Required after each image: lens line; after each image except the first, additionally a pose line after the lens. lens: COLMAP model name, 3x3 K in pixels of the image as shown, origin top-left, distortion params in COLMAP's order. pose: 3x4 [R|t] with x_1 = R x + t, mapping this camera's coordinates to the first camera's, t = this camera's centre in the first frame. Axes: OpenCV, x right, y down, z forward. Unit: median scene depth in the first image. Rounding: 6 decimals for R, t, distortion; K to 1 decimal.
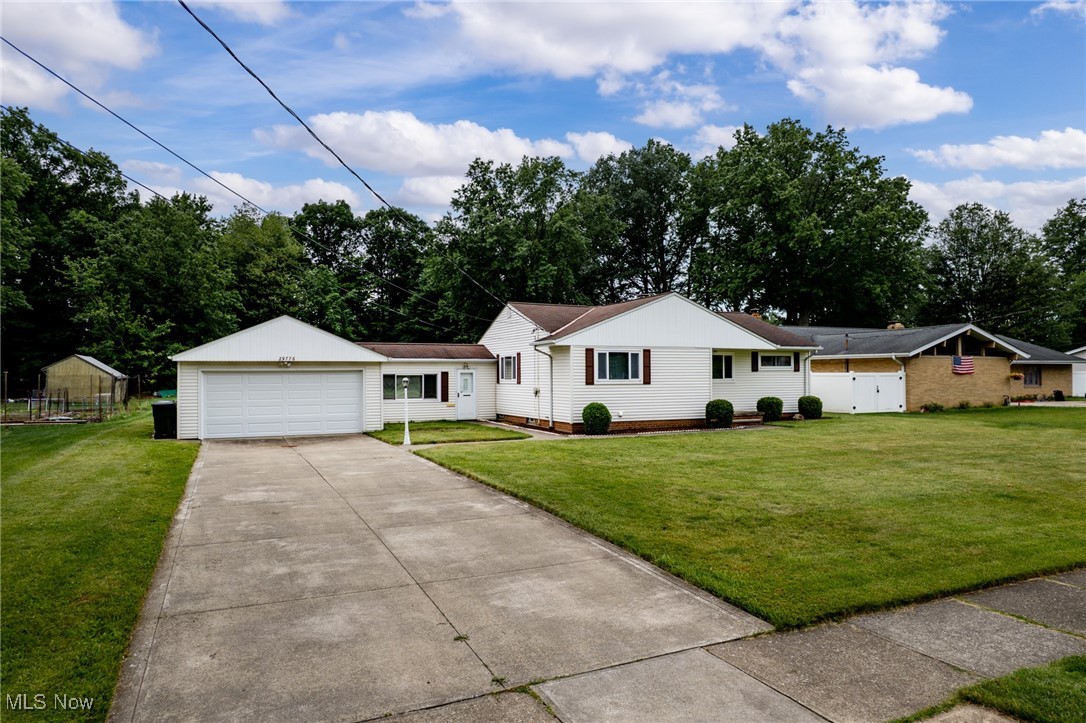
lens RADIAL K [[695.9, 0, 543.6], [0, 695.9, 366.9], [0, 0, 1]] dist [-0.041566, 0.011749]
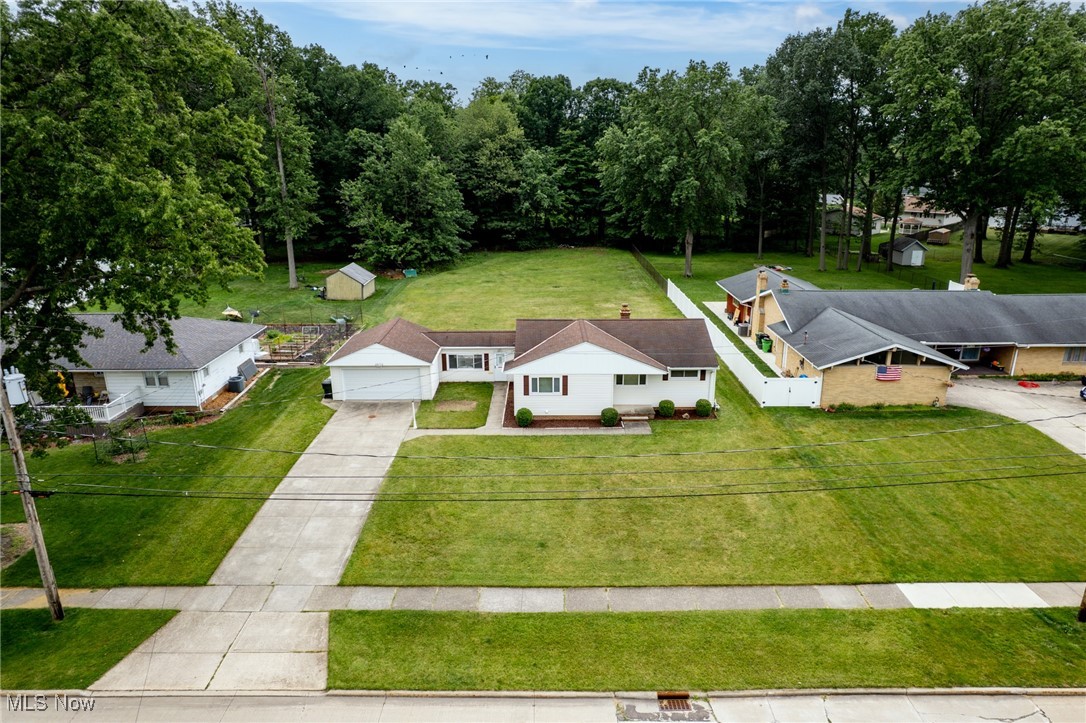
lens RADIAL K [[695.9, 0, 543.4], [0, 695.9, 364.6], [0, 0, 1]] dist [-0.041566, 0.011749]
pose [[0.906903, 0.126959, -0.401756, 0.656693], [0.003956, 0.950915, 0.309428, -0.484300], [0.421321, -0.282211, 0.861885, -0.384464]]
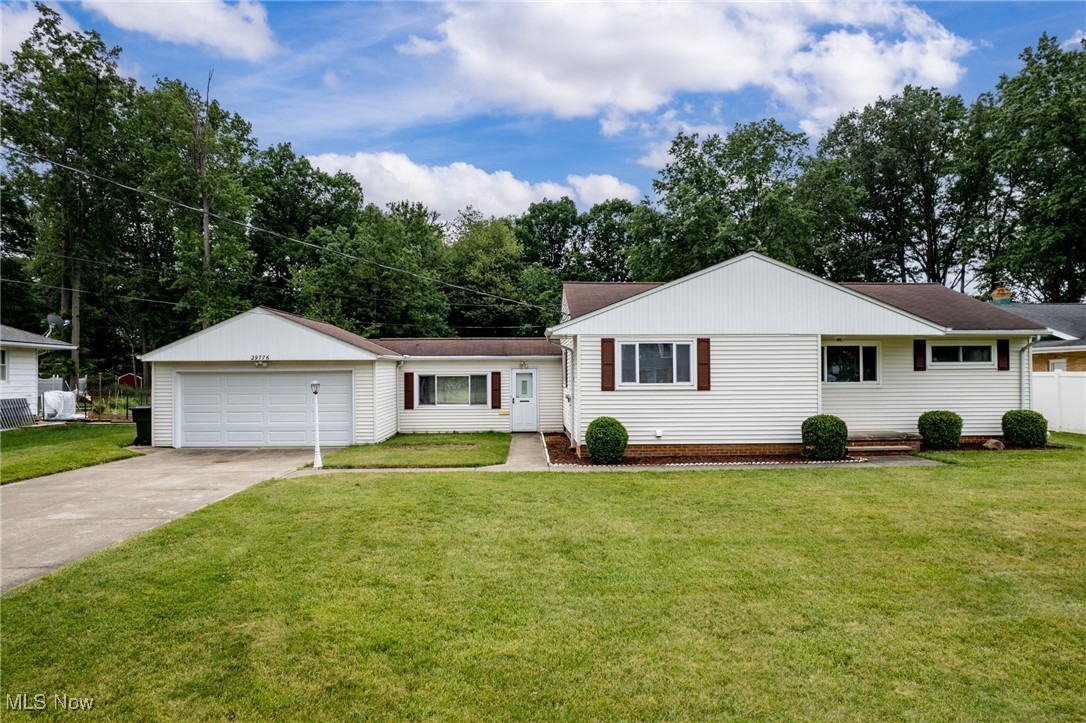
lens RADIAL K [[695.9, 0, 547.2], [0, 695.9, 361.3], [0, 0, 1]] dist [-0.041566, 0.011749]
pose [[0.920966, -0.007721, -0.389566, 0.232314], [0.005516, 0.999962, -0.006777, 0.000441], [0.389604, 0.004092, 0.920974, 0.274189]]
